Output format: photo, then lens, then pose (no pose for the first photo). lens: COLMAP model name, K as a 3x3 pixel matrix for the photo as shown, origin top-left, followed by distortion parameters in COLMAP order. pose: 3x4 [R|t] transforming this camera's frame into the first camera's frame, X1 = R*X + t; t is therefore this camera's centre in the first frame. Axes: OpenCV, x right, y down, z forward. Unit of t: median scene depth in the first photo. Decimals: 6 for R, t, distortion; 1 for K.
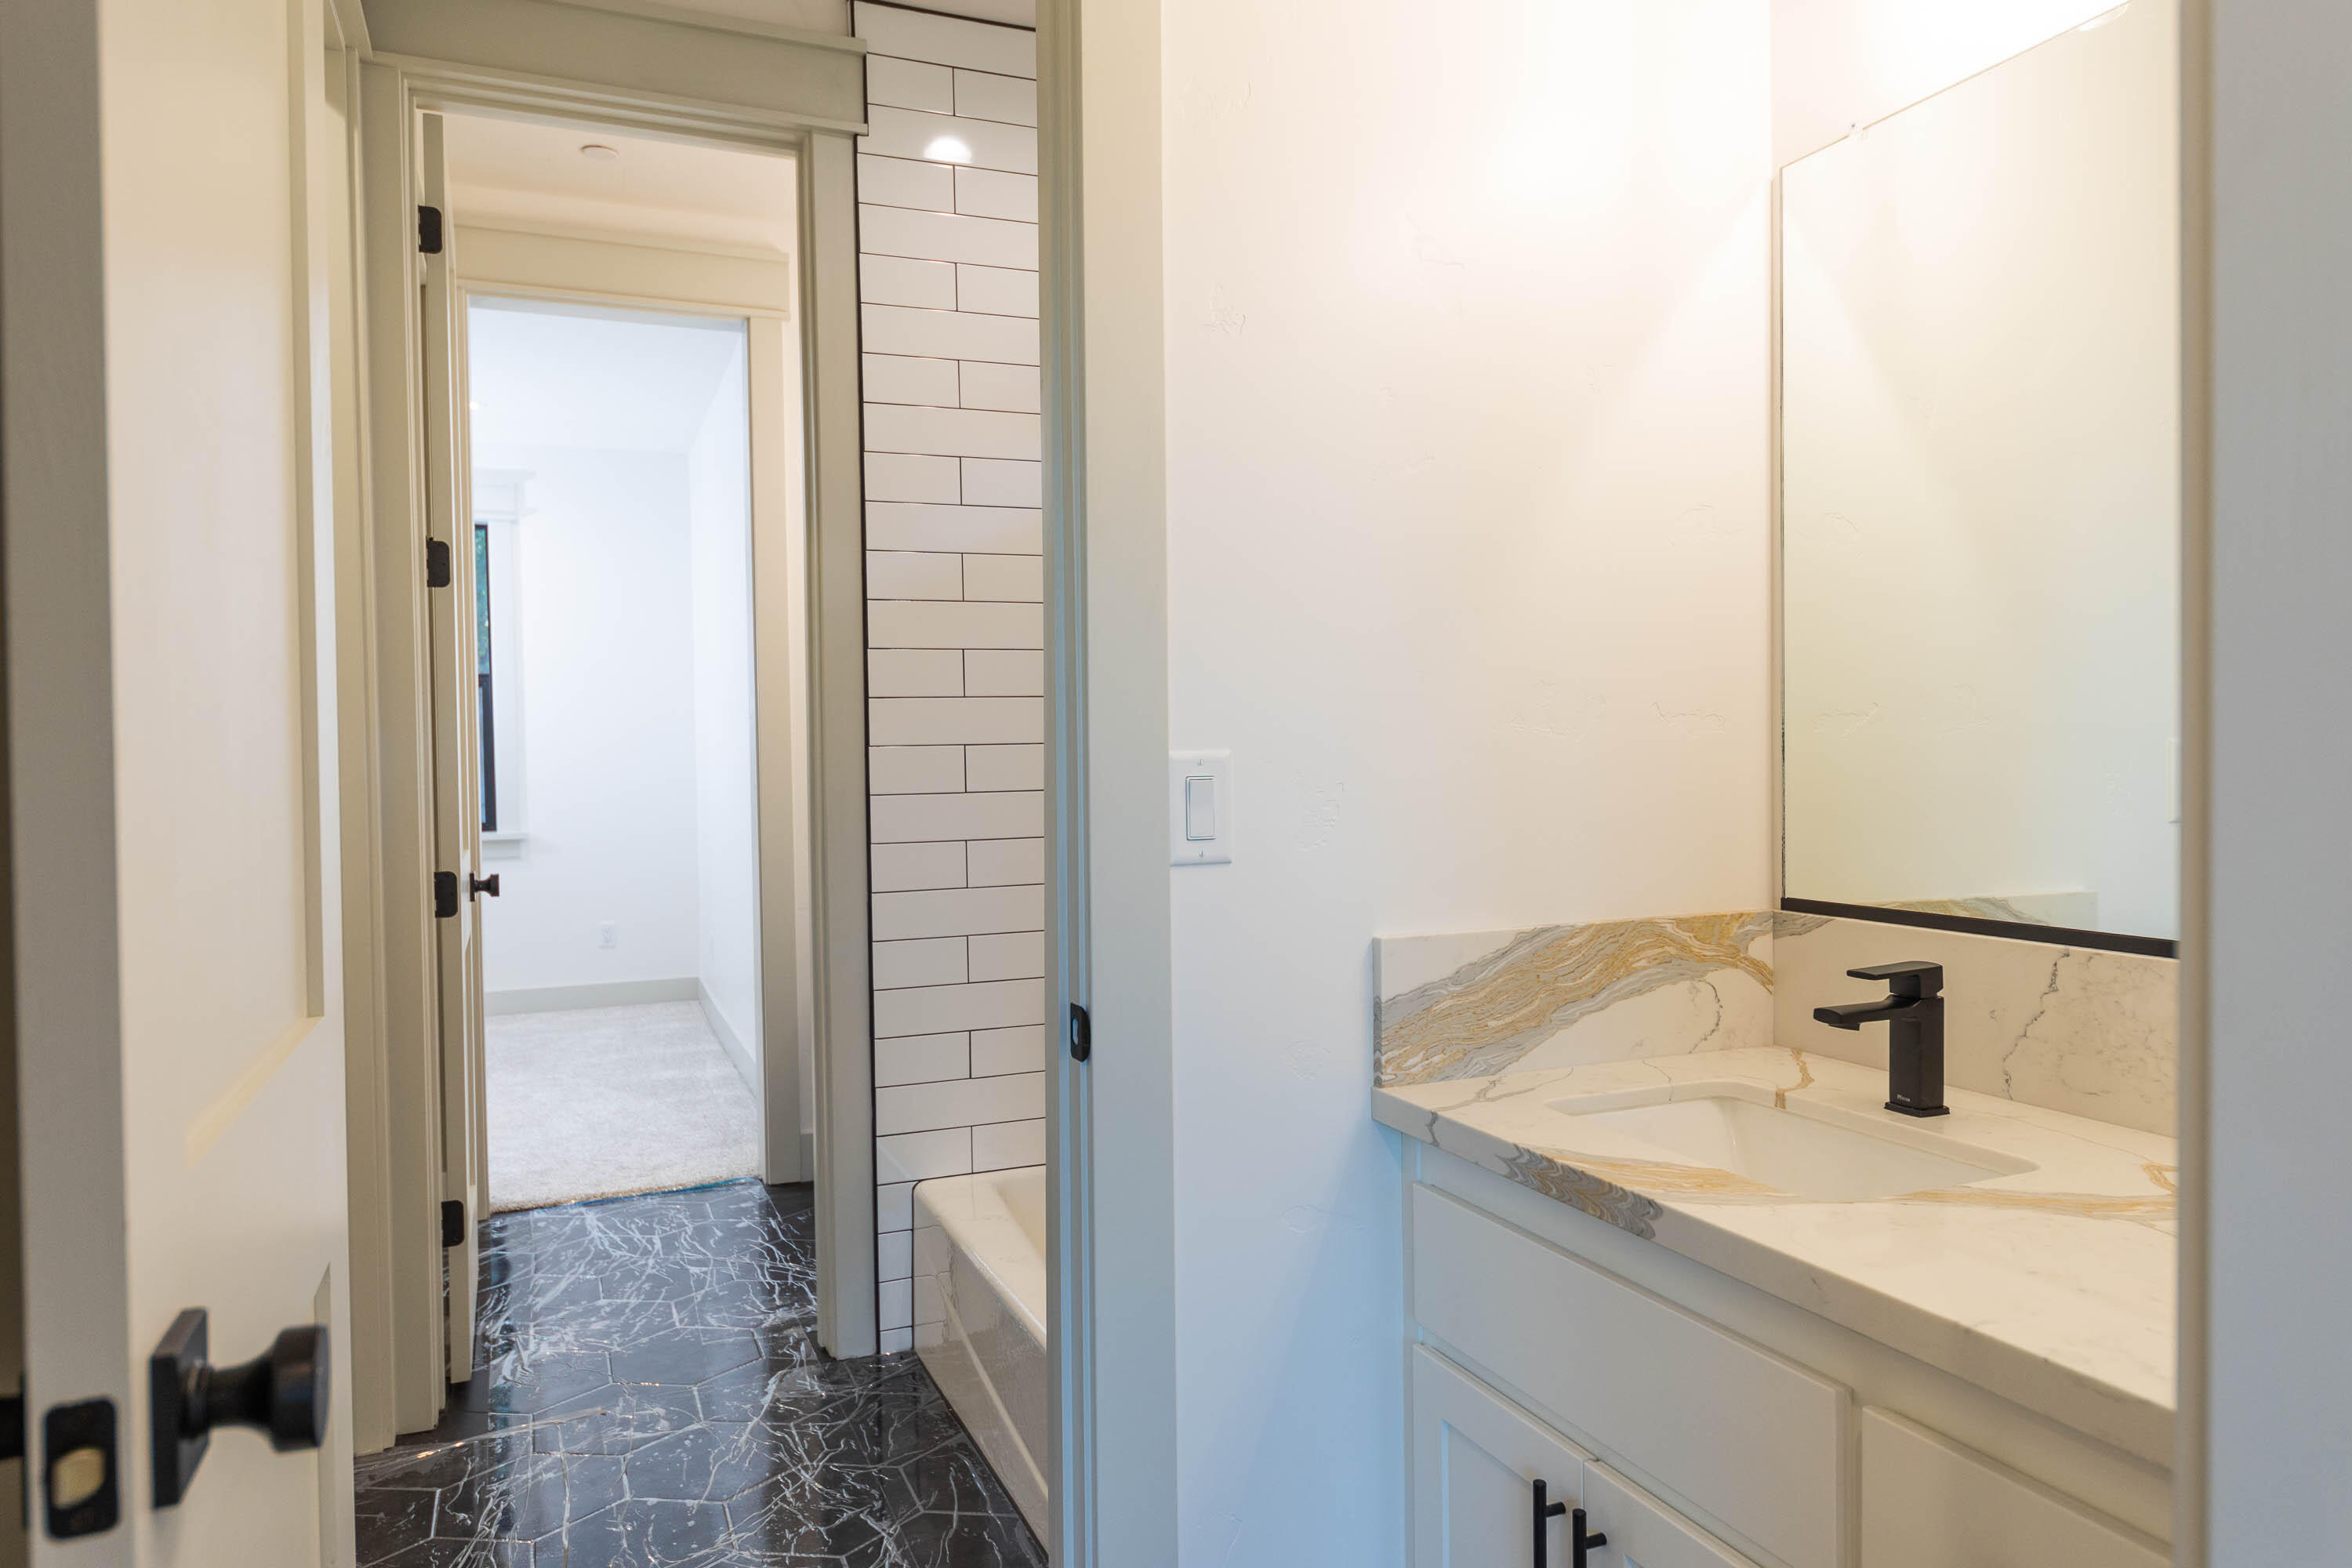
lens RADIAL K [[1555.1, 0, 1177.8], [0, 1555.1, 779.2], [0, 0, 1]] dist [-0.000451, -0.000041]
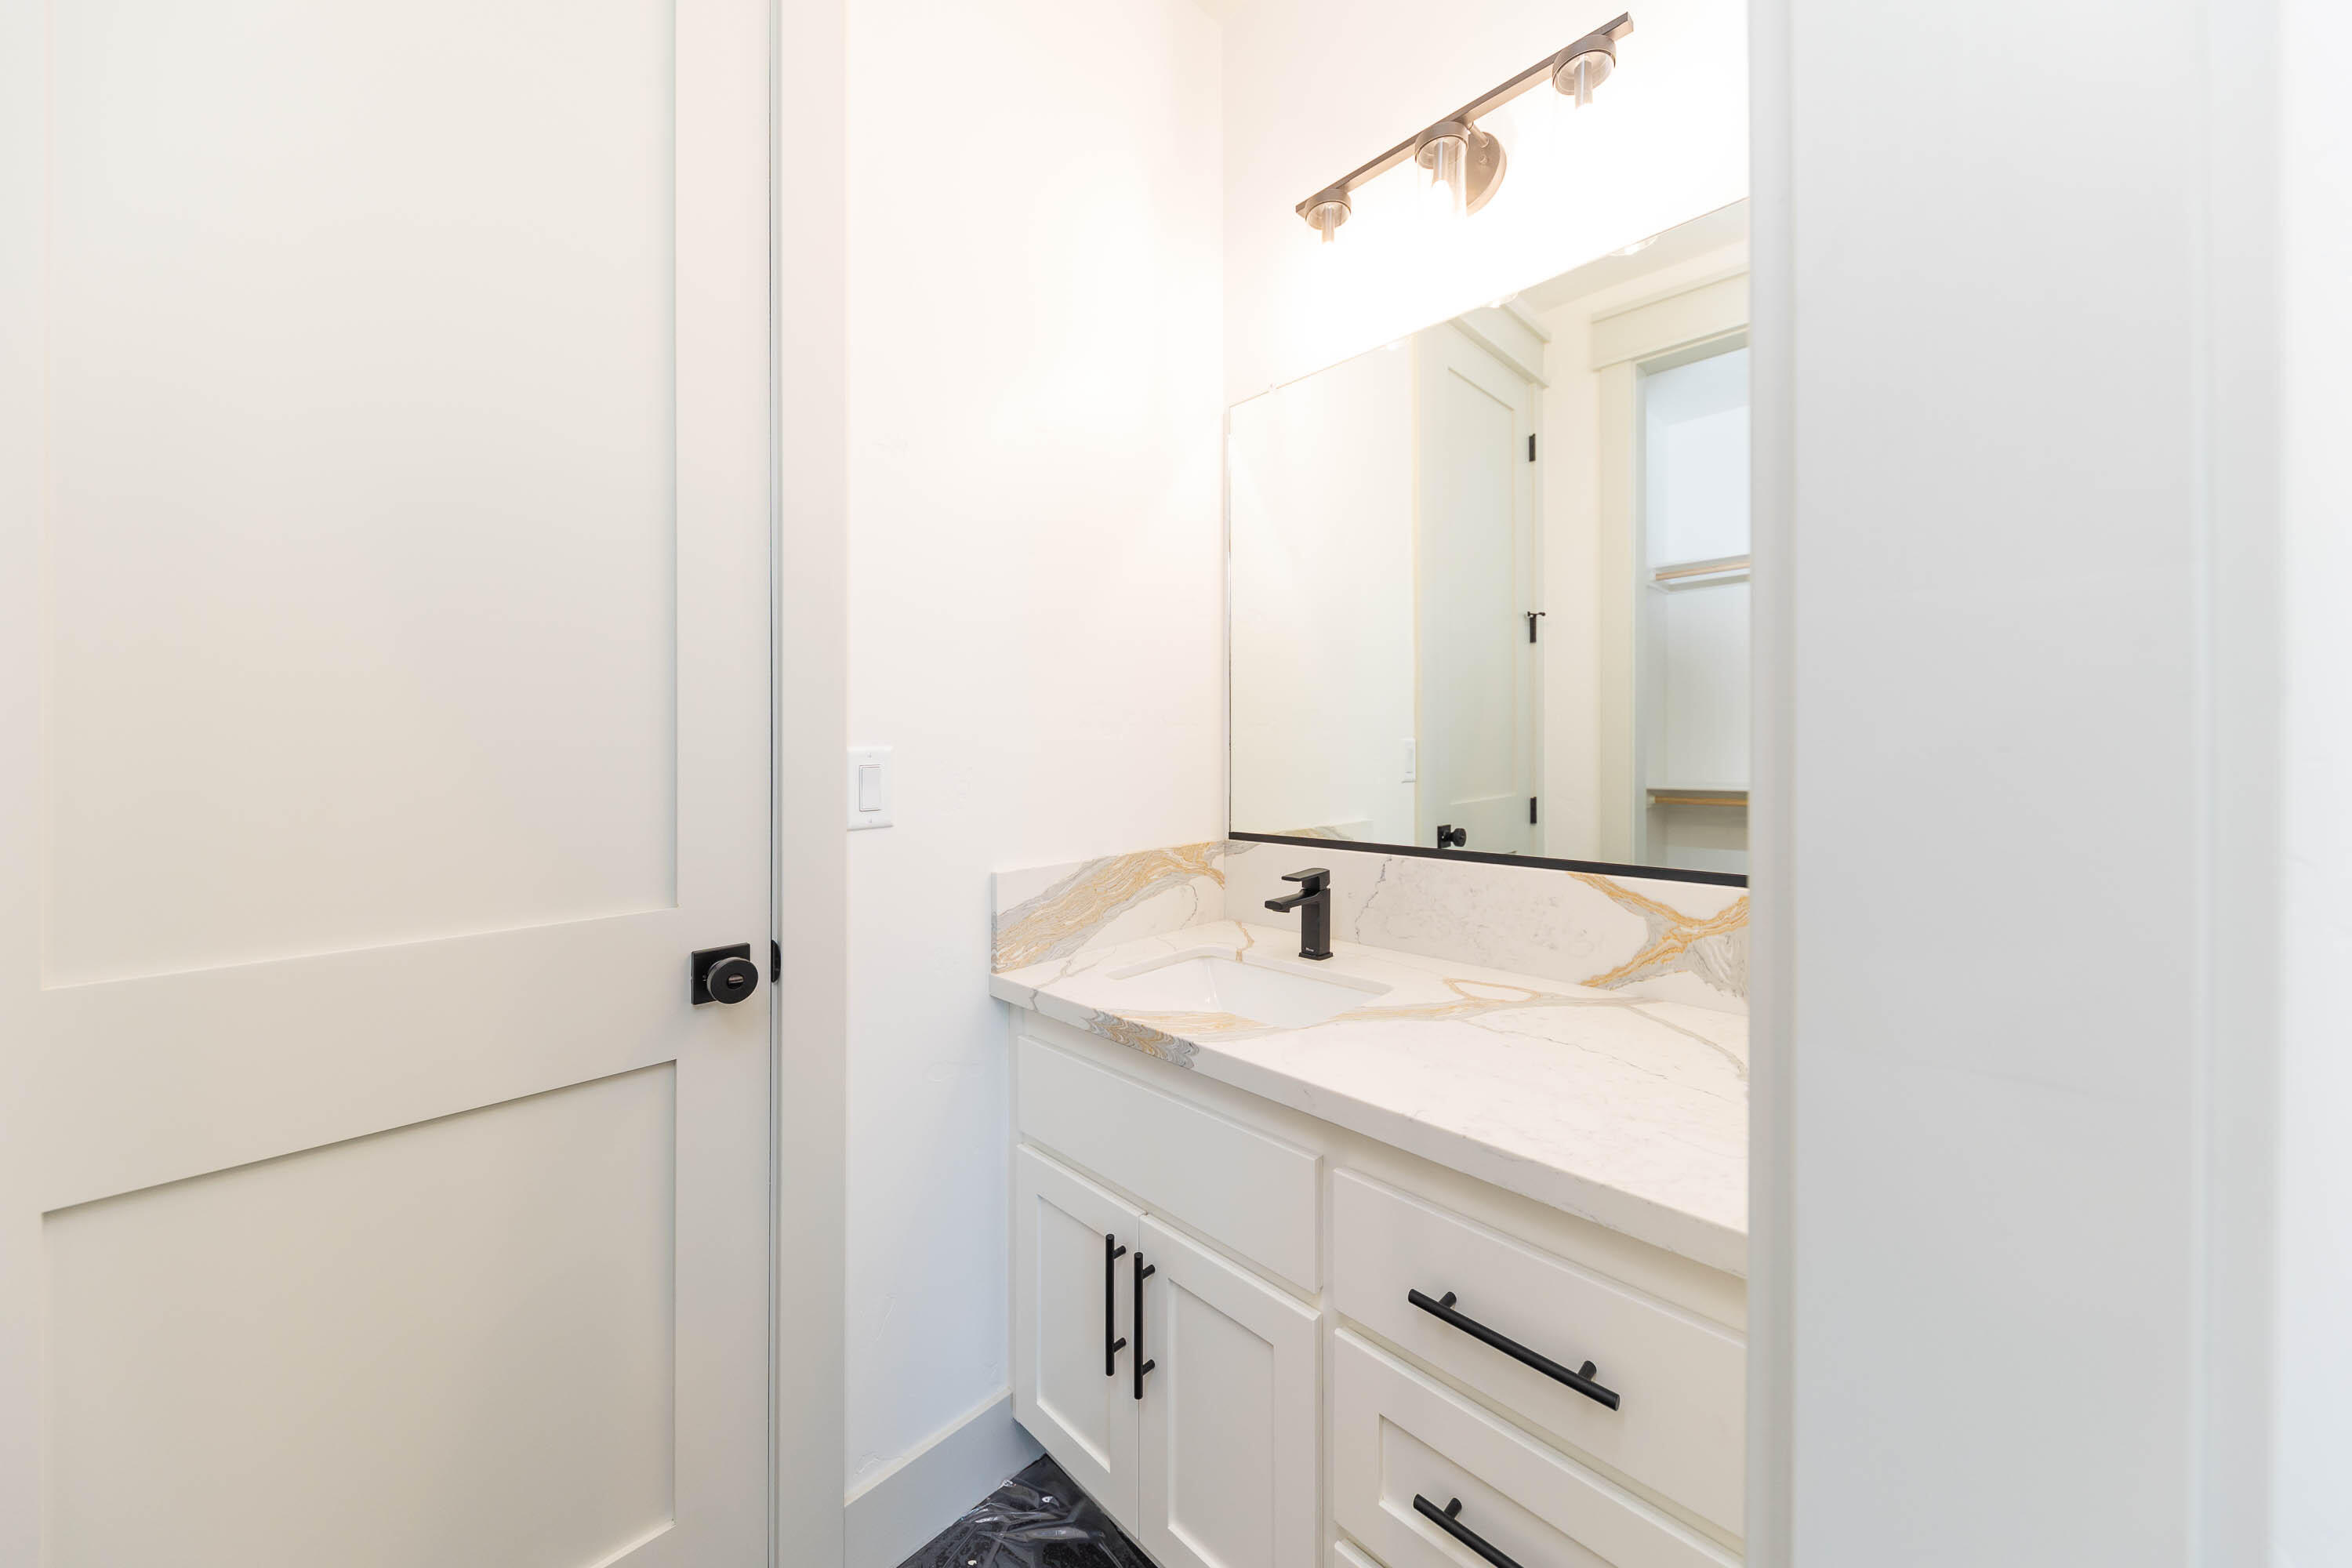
lens RADIAL K [[820.5, 0, 1165.6], [0, 820.5, 719.6], [0, 0, 1]] dist [-0.000292, 0.000017]
pose [[0.925699, 0.008417, 0.378168, -0.018504], [0.011873, 0.998613, -0.051290, -0.001680], [-0.378076, 0.051969, 0.924315, 0.210177]]
